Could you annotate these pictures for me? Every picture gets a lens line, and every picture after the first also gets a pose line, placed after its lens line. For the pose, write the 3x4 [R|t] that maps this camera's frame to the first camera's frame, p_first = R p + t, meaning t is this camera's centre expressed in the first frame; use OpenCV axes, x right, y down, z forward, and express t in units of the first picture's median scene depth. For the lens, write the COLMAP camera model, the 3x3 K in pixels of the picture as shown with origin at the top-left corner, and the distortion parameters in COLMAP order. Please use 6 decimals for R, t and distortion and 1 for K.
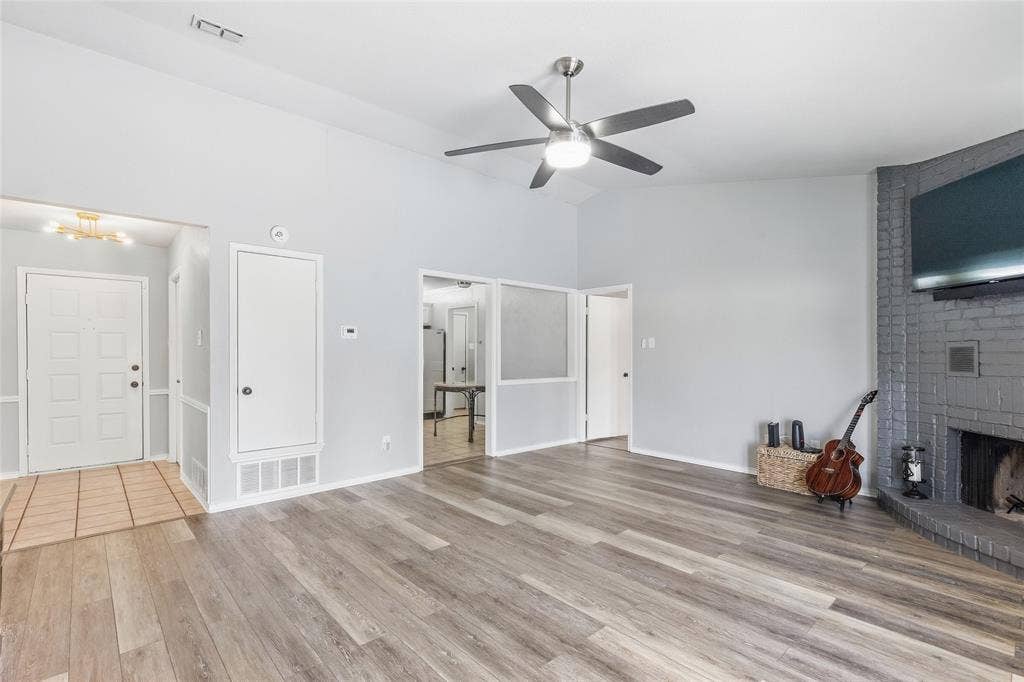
lens RADIAL K [[463.7, 0, 502.0], [0, 463.7, 350.2], [0, 0, 1]] dist [0.001340, 0.000281]
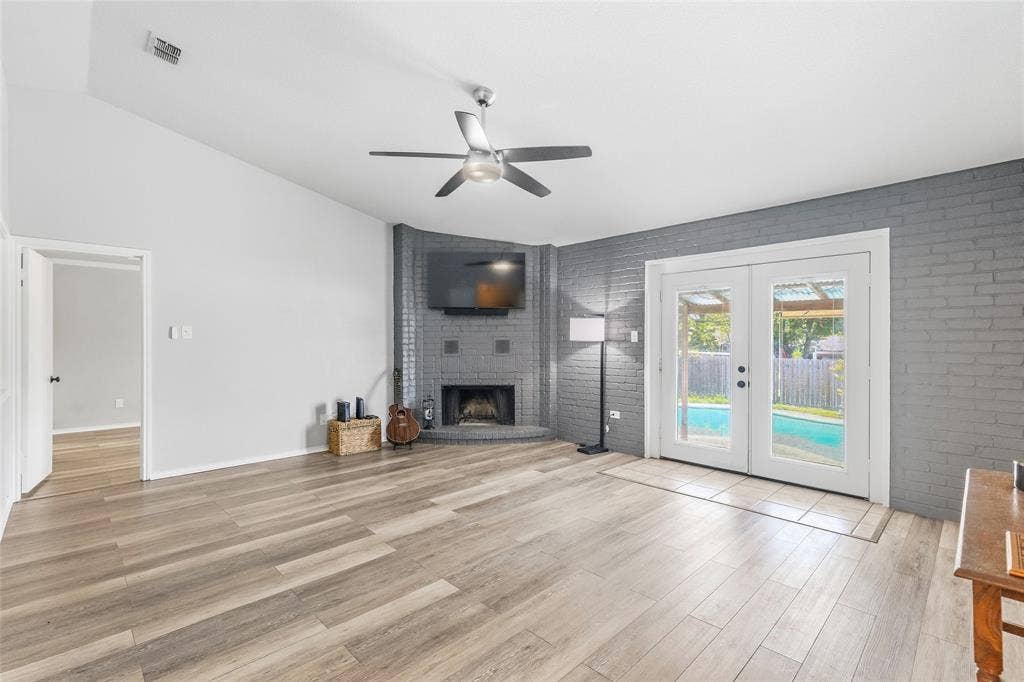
lens RADIAL K [[463.7, 0, 502.3], [0, 463.7, 342.1], [0, 0, 1]] dist [0.001340, 0.000281]
pose [[-0.029123, -0.002165, 0.999573, -0.962173], [-0.000162, 0.999998, 0.002162, -0.001951], [-0.999576, -0.000099, -0.029123, 0.948733]]
